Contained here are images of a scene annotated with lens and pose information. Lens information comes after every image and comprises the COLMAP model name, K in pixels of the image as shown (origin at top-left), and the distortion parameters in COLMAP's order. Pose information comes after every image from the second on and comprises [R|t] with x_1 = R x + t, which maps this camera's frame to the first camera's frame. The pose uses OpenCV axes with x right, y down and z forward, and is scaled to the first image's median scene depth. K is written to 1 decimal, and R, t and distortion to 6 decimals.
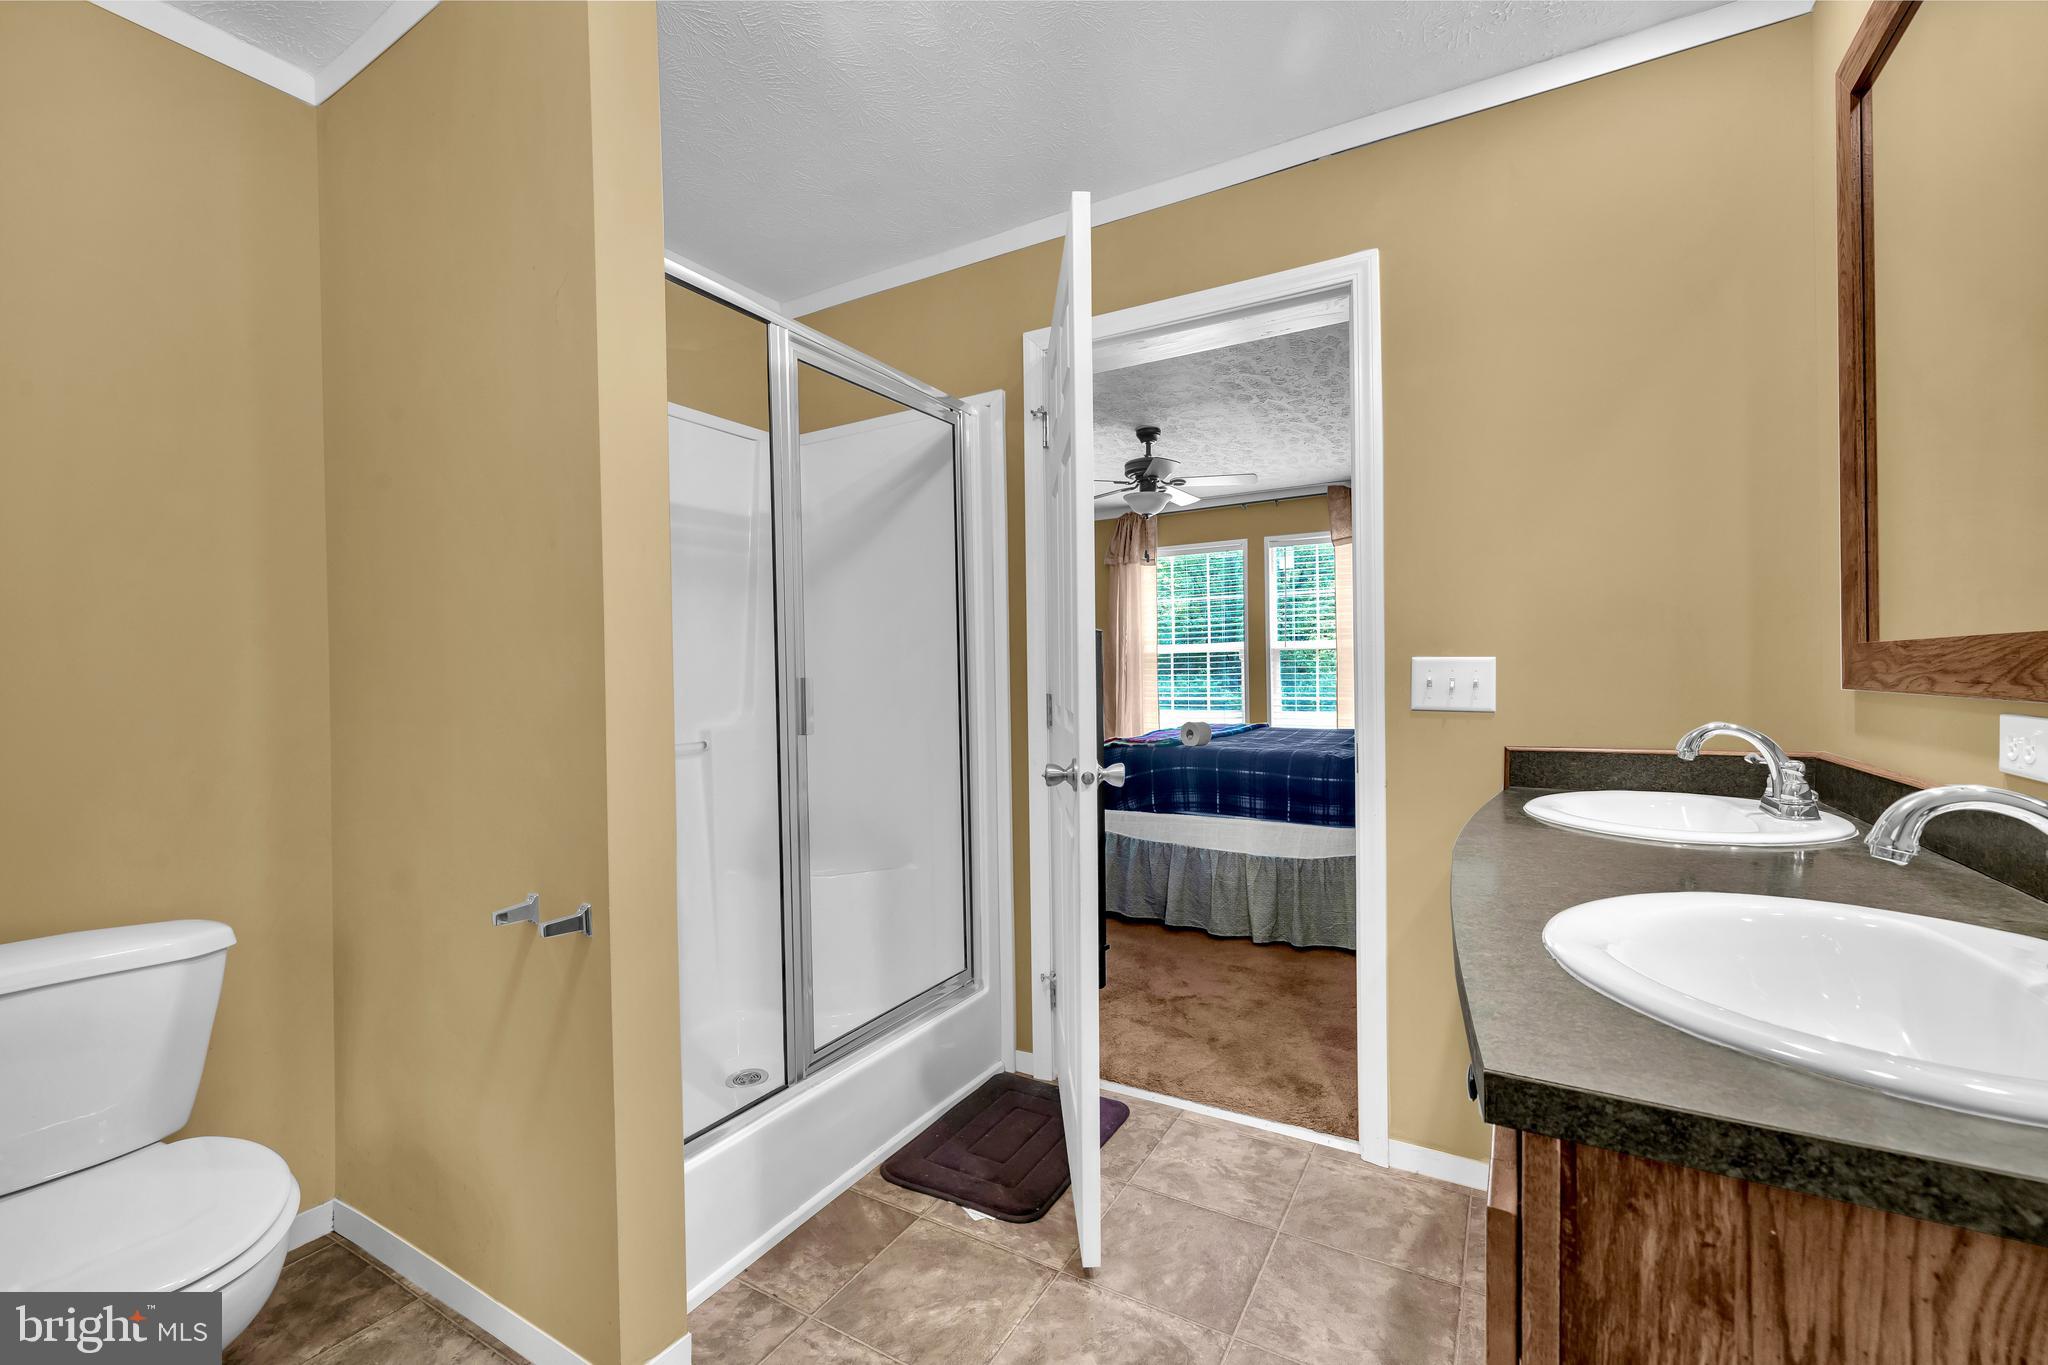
lens RADIAL K [[858.8, 0, 1037.9], [0, 858.8, 666.0], [0, 0, 1]] dist [0.000936, -0.000691]
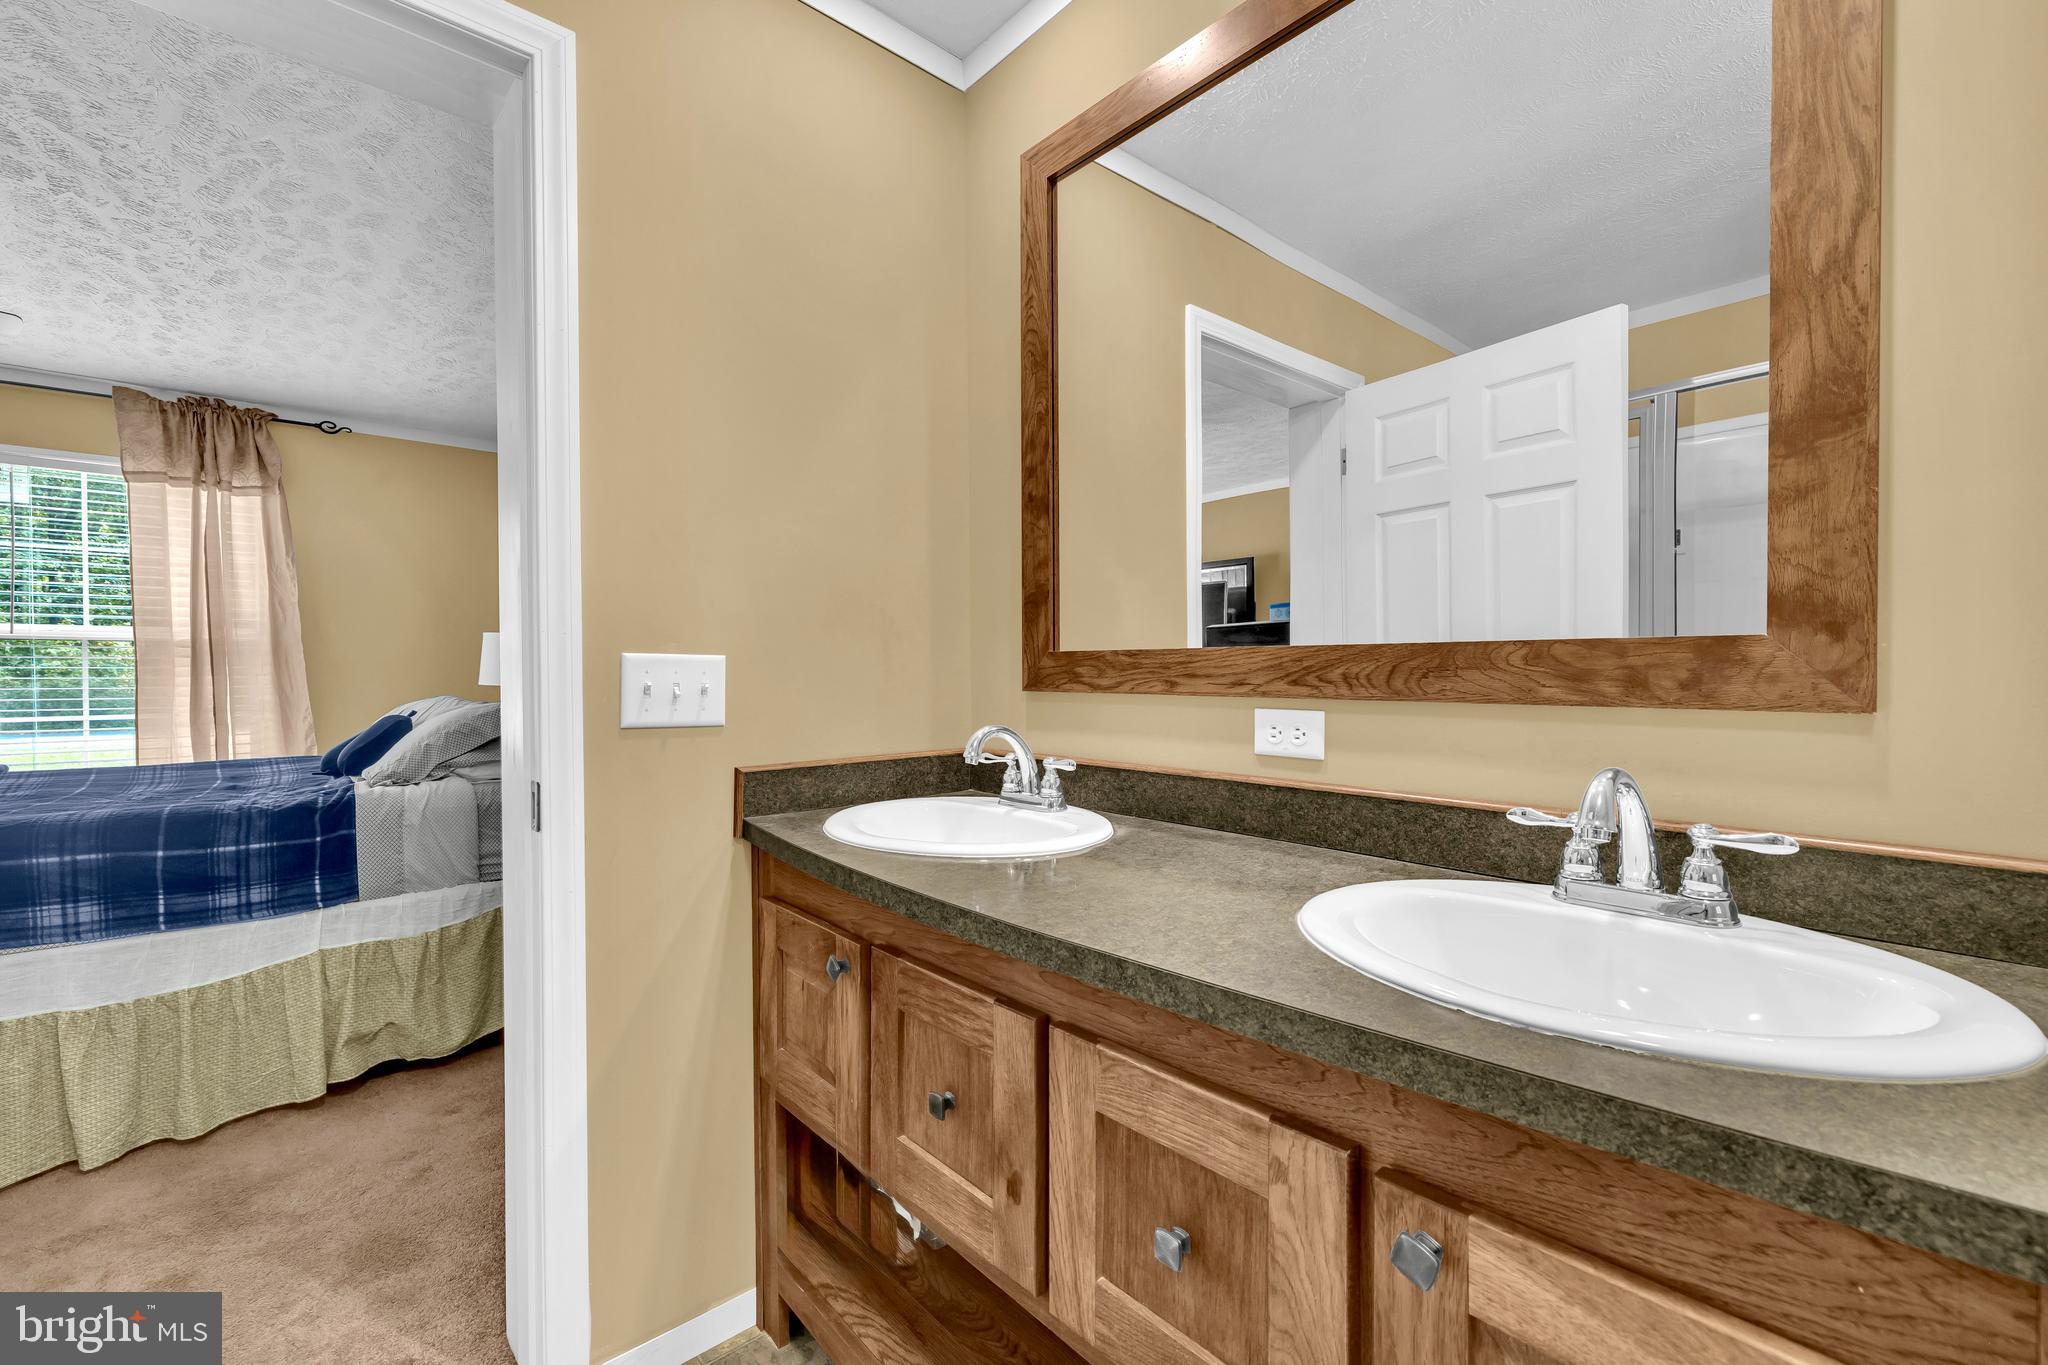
lens RADIAL K [[858.8, 0, 1003.1], [0, 858.8, 676.8], [0, 0, 1]] dist [0.000936, -0.000691]
pose [[0.338214, 0.008981, 0.941026, -0.123996], [-0.011692, 0.999917, -0.005341, 0.010592], [-0.940997, -0.009196, 0.338291, 0.510103]]
